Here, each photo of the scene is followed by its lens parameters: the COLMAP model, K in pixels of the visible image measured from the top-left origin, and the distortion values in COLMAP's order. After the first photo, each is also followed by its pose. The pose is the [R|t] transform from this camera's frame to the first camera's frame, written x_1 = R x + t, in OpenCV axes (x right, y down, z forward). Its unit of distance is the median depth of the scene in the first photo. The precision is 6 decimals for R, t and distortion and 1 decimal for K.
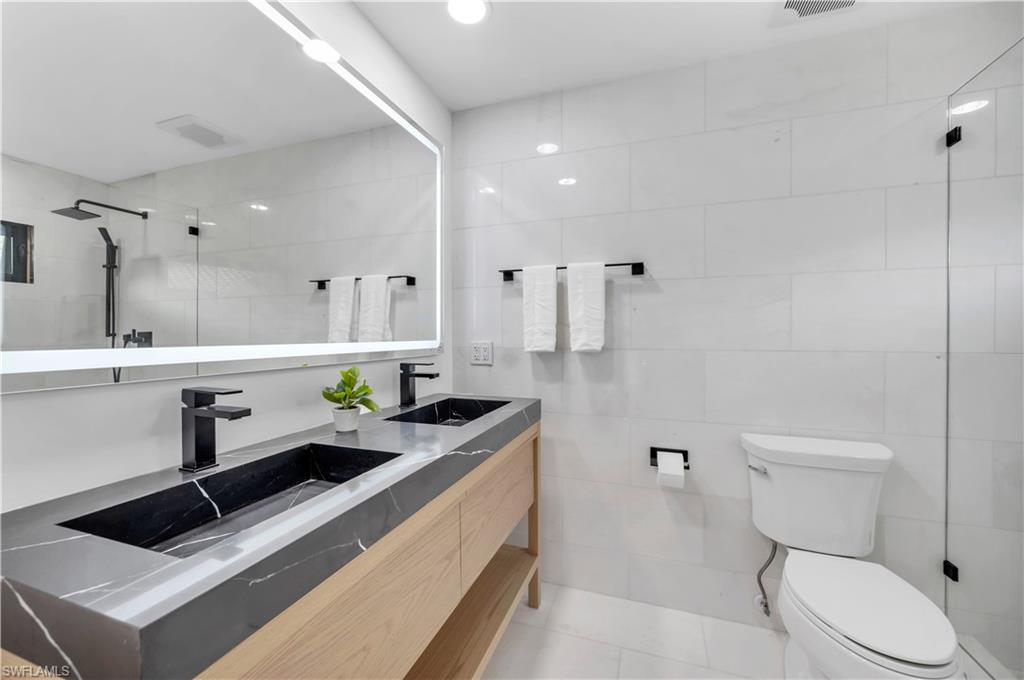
lens RADIAL K [[410.6, 0, 506.0], [0, 410.6, 335.6], [0, 0, 1]] dist [0.006565, -0.000088]
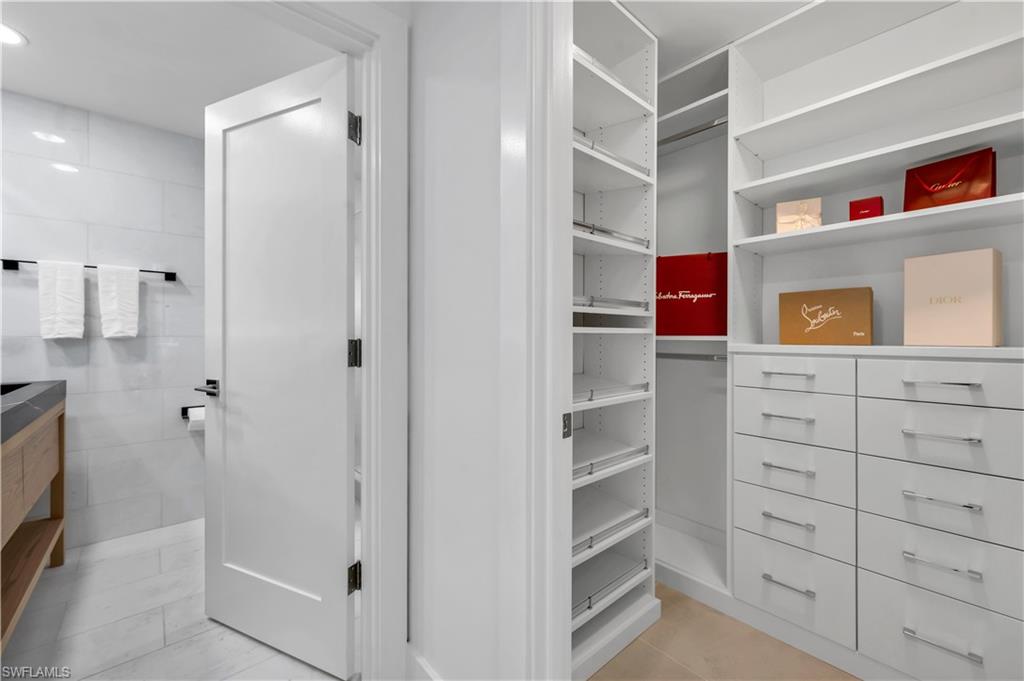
lens RADIAL K [[410.6, 0, 506.1], [0, 410.6, 337.0], [0, 0, 1]] dist [0.006565, -0.000088]
pose [[0.495413, -0.001656, 0.868656, -0.302198], [0.003042, 0.999995, 0.000172, 0.038389], [-0.868652, 0.002557, 0.495415, -0.612274]]
